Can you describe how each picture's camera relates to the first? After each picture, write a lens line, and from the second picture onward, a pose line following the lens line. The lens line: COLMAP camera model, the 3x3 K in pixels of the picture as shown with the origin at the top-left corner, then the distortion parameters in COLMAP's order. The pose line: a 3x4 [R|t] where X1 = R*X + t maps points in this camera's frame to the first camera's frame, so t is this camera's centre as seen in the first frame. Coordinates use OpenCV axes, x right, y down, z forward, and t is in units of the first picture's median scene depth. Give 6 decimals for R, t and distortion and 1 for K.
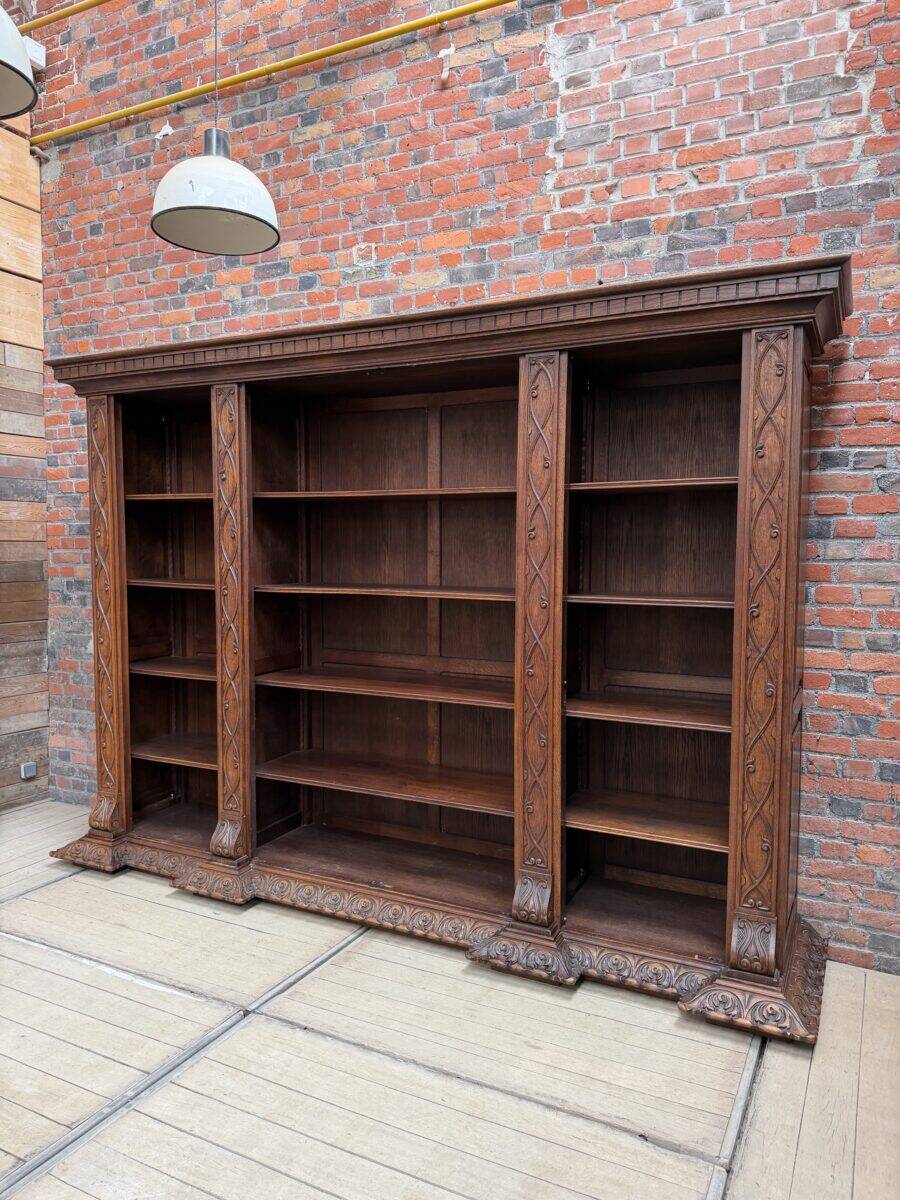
lens RADIAL K [[843.4, 0, 446.9], [0, 843.4, 594.1], [0, 0, 1]] dist [0.019605, -0.023167]
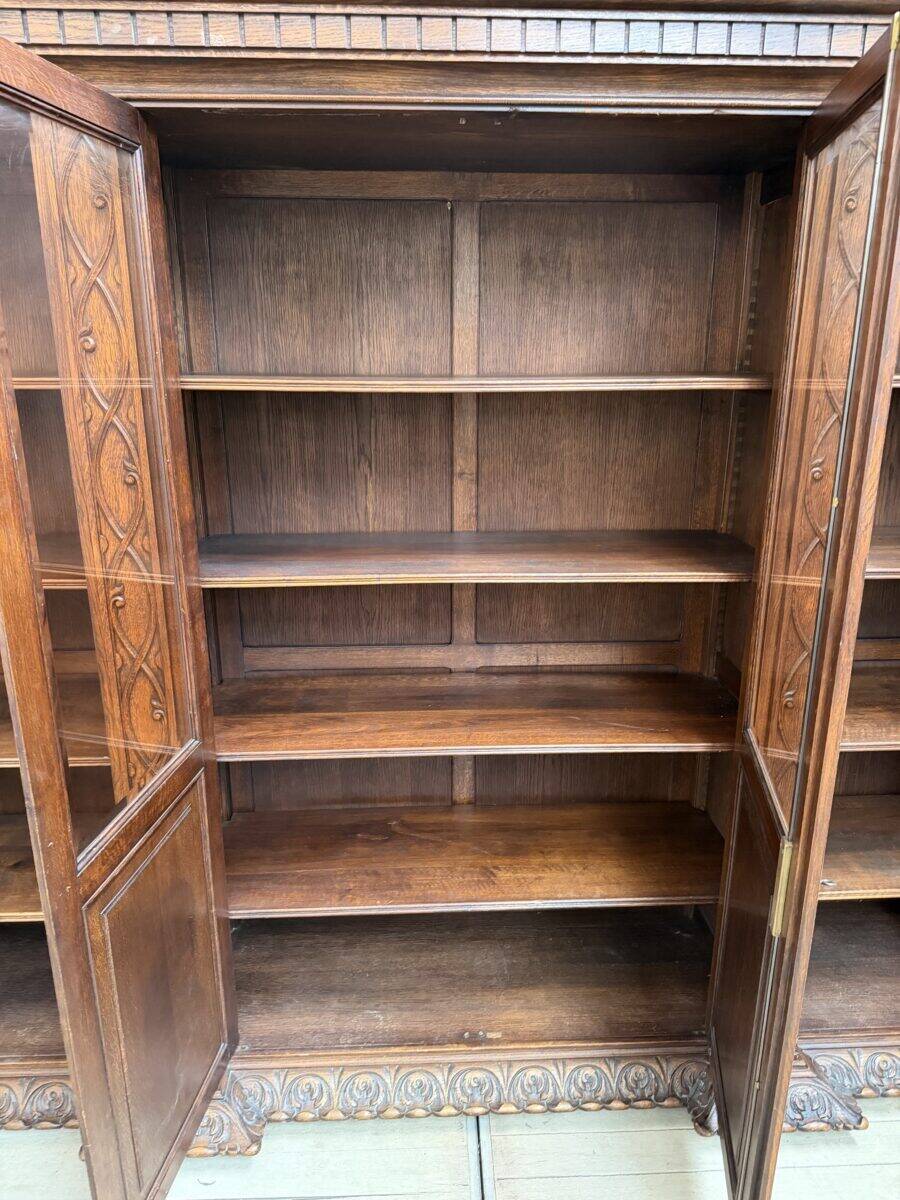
lens RADIAL K [[839.8, 0, 448.0], [0, 839.8, 601.6], [0, 0, 1]] dist [0.036570, -0.049847]
pose [[0.875377, -0.144174, 0.461442, -0.356808], [0.035522, 0.971097, 0.236026, -0.118426], [-0.482134, -0.190221, 0.855198, 0.568051]]
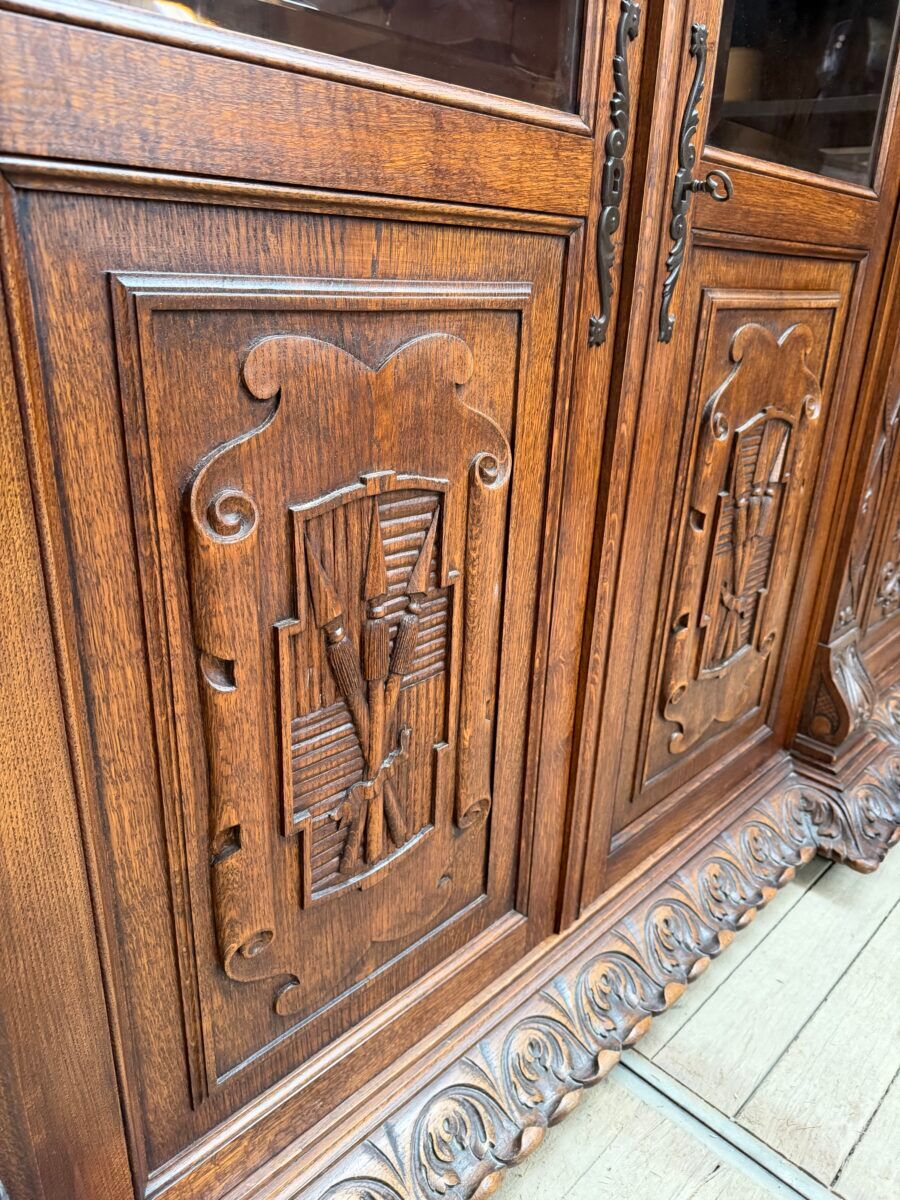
lens RADIAL K [[843.4, 0, 450.1], [0, 843.4, 597.6], [0, 0, 1]] dist [0.022012, -0.025331]
pose [[0.303971, -0.335792, 0.891541, -0.351582], [0.021012, 0.937958, 0.346110, 0.132073], [-0.952450, -0.086474, 0.292168, 1.002468]]
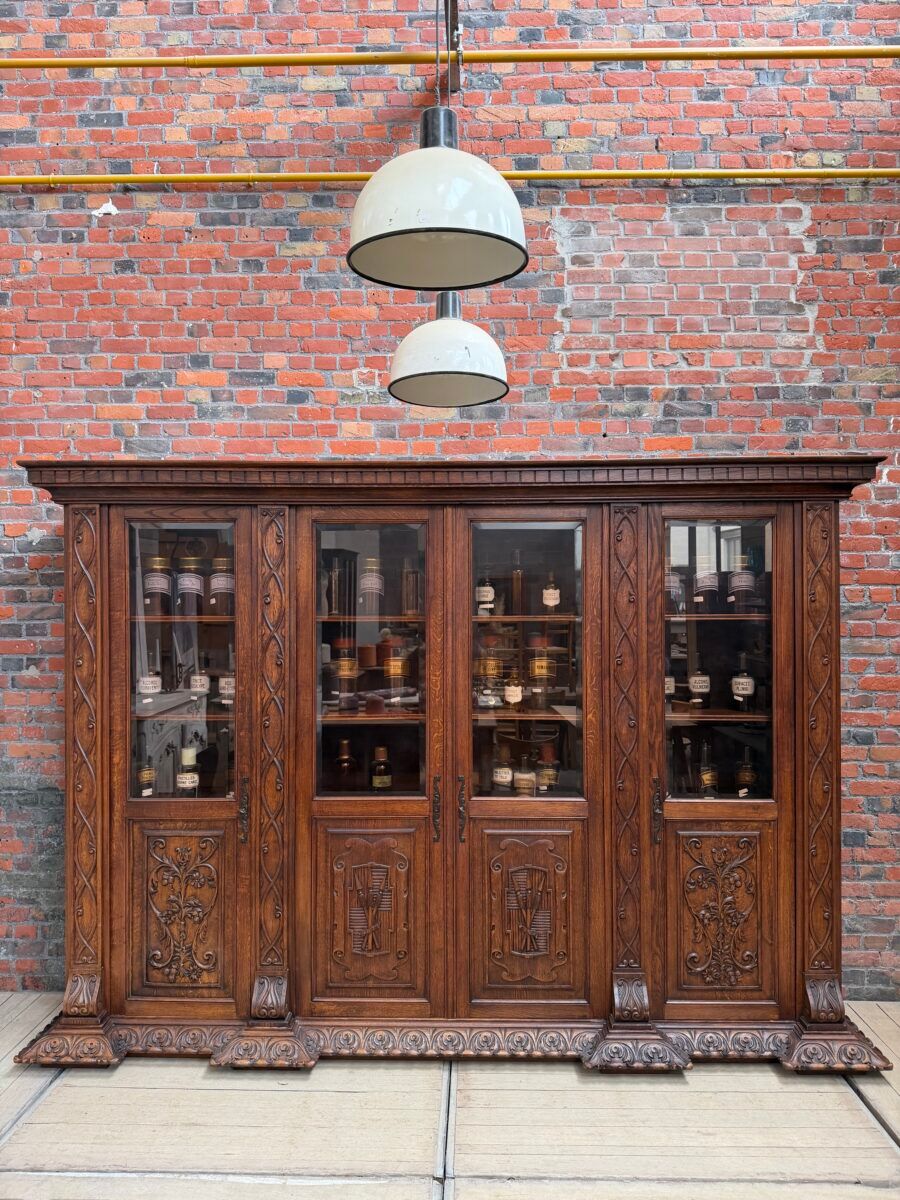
lens RADIAL K [[839.8, 0, 448.0], [0, 839.8, 601.6], [0, 0, 1]] dist [0.036570, -0.049847]
pose [[0.904055, -0.002769, 0.427406, -0.533559], [0.032311, 0.997560, -0.061882, -0.081894], [-0.426192, 0.069755, 0.901939, 0.077863]]
